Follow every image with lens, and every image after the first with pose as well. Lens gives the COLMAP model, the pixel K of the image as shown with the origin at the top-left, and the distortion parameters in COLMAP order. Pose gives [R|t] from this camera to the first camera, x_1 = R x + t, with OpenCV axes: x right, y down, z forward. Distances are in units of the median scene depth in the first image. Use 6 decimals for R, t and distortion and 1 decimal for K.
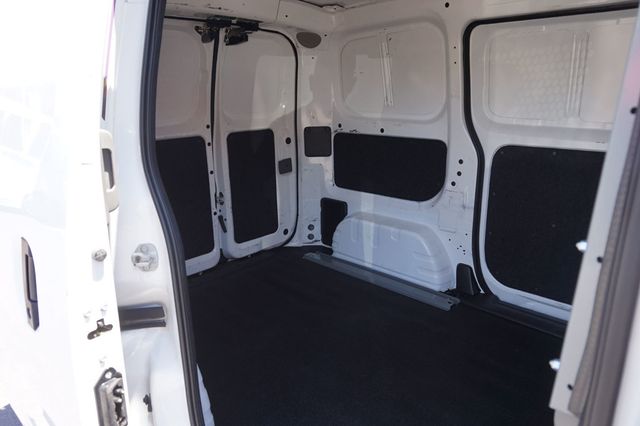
lens RADIAL K [[432.2, 0, 320.0], [0, 432.2, 213.0], [0, 0, 1]] dist [-0.035320, 0.033717]
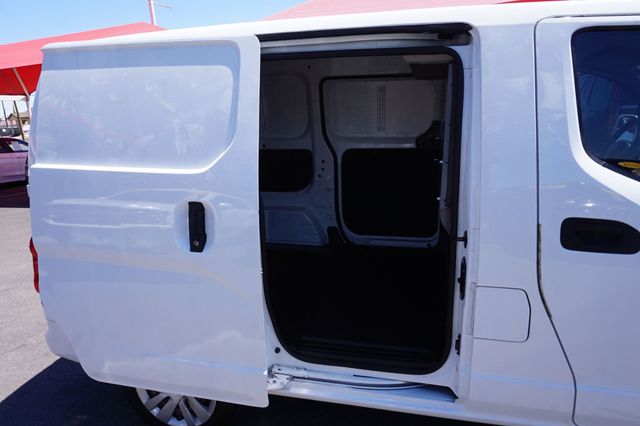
lens RADIAL K [[432.2, 0, 320.0], [0, 432.2, 213.0], [0, 0, 1]] dist [-0.035320, 0.033717]
pose [[0.868751, -0.124250, 0.479409, -0.448548], [0.150287, 0.988511, -0.016145, 0.088403], [-0.471895, 0.086075, 0.877443, -0.362861]]
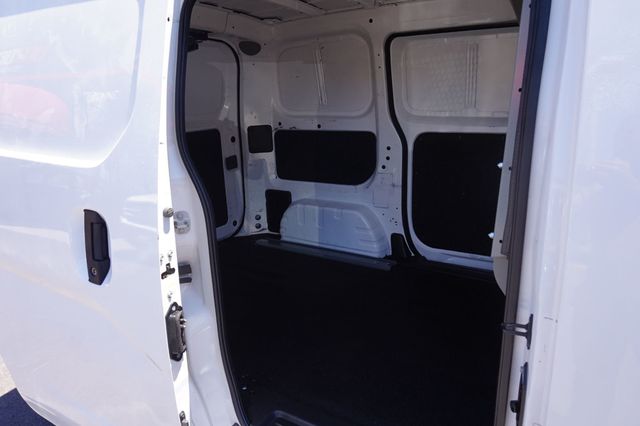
lens RADIAL K [[432.2, 0, 320.0], [0, 432.2, 213.0], [0, 0, 1]] dist [-0.035320, 0.033717]
pose [[0.976142, -0.074433, 0.203977, -0.116425], [0.076815, 0.997038, -0.003771, 0.049552], [-0.203092, 0.019349, 0.978968, -0.140041]]
